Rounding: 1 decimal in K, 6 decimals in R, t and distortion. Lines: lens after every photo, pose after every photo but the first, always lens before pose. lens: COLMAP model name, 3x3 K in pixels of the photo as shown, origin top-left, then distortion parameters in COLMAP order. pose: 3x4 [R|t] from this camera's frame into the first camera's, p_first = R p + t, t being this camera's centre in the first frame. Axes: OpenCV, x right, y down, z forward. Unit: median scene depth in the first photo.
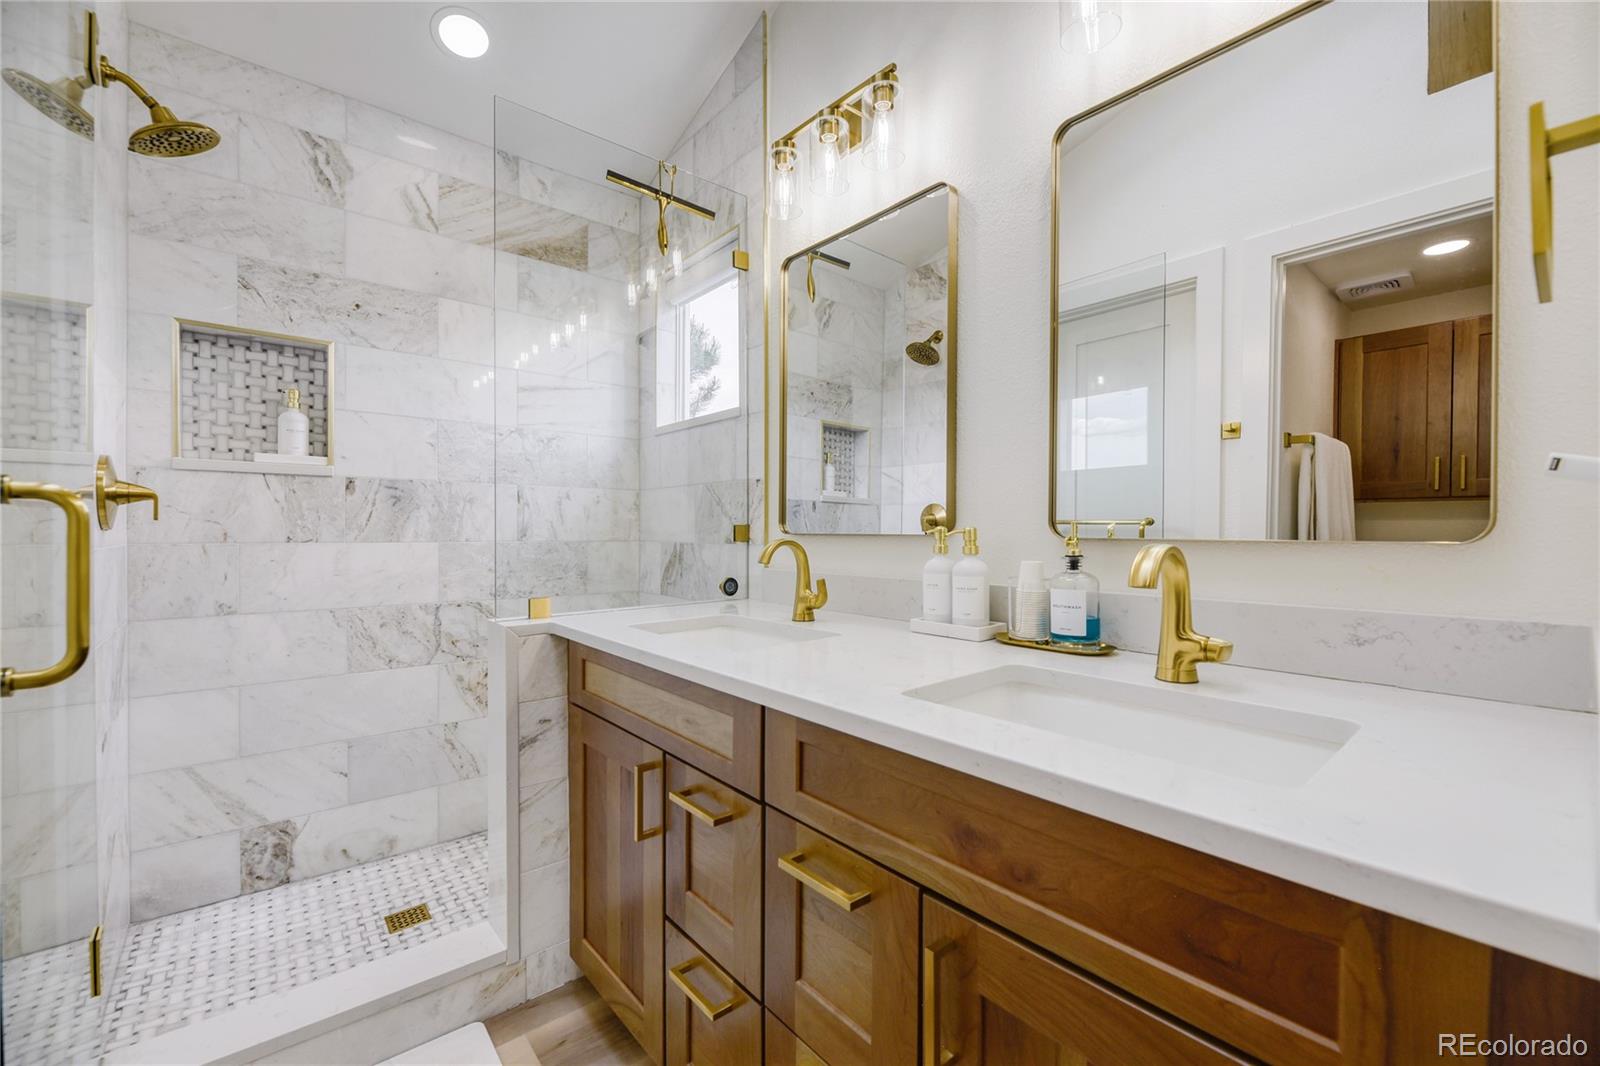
lens RADIAL K [[644.3, 0, 792.7], [0, 644.3, 532.0], [0, 0, 1]] dist [0.006292, -0.000360]
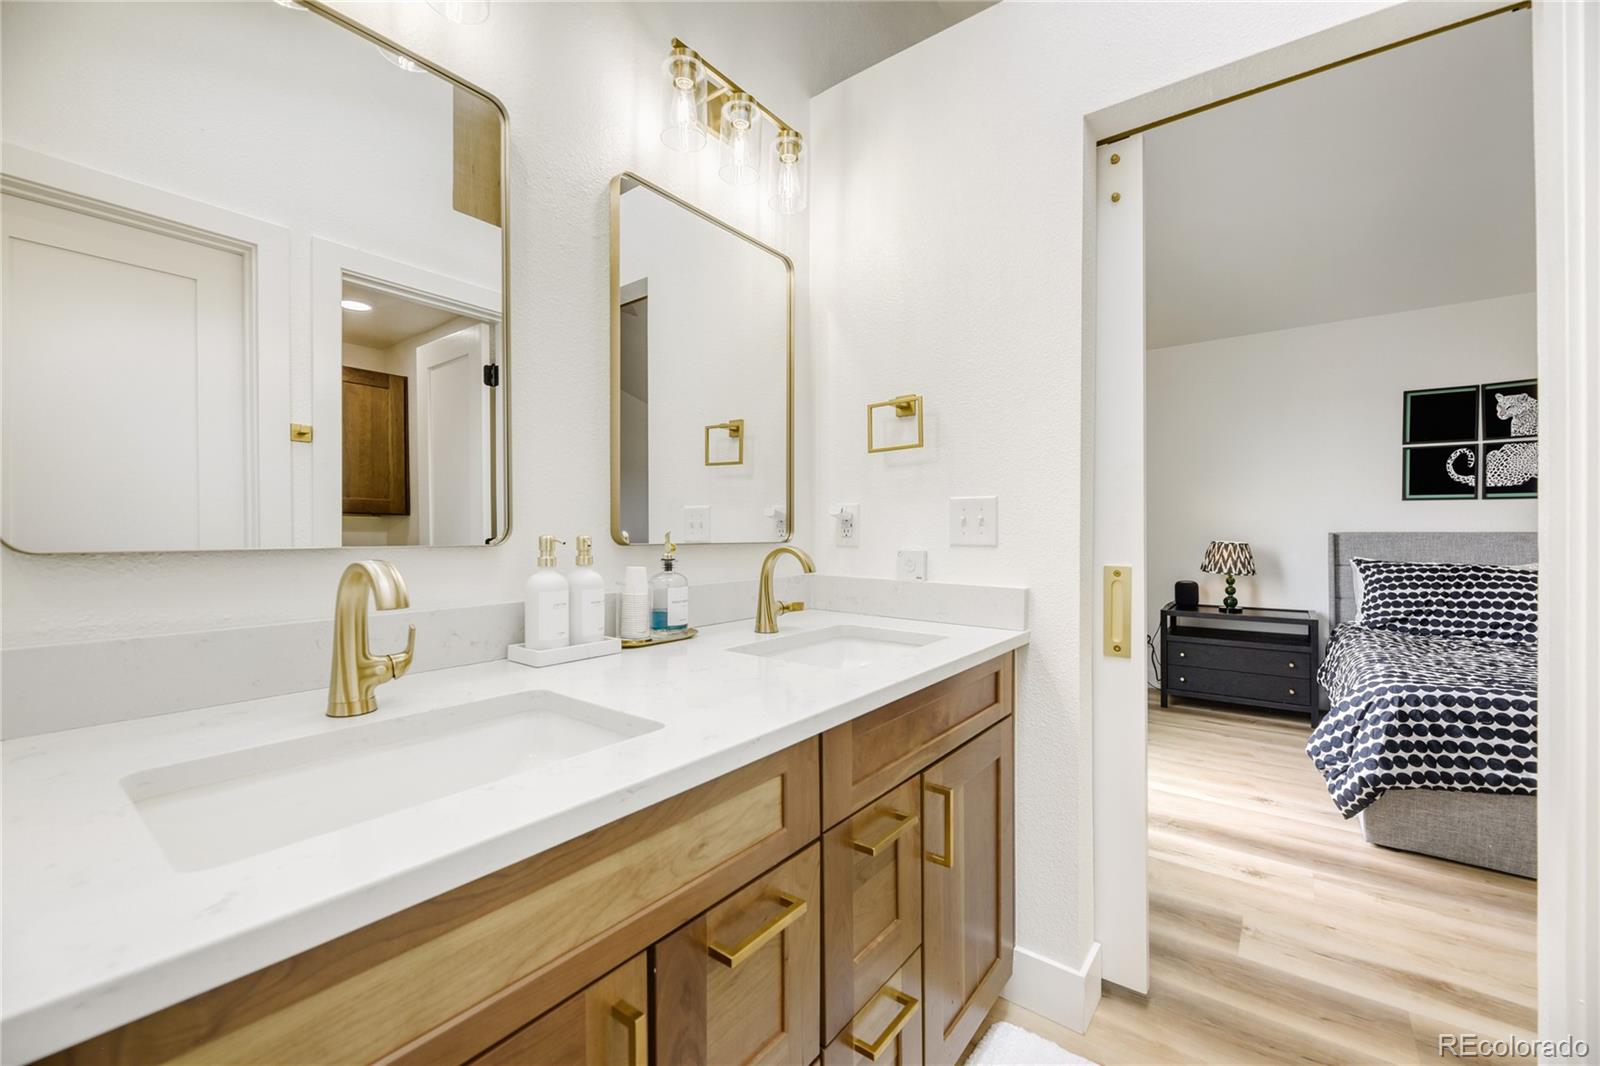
lens RADIAL K [[644.3, 0, 792.7], [0, 644.3, 532.0], [0, 0, 1]] dist [0.006292, -0.000360]
pose [[-0.201888, 0.002310, 0.979406, -0.773294], [0.011169, 0.999938, -0.000056, -0.010802], [-0.979345, 0.010927, -0.201901, 1.004345]]
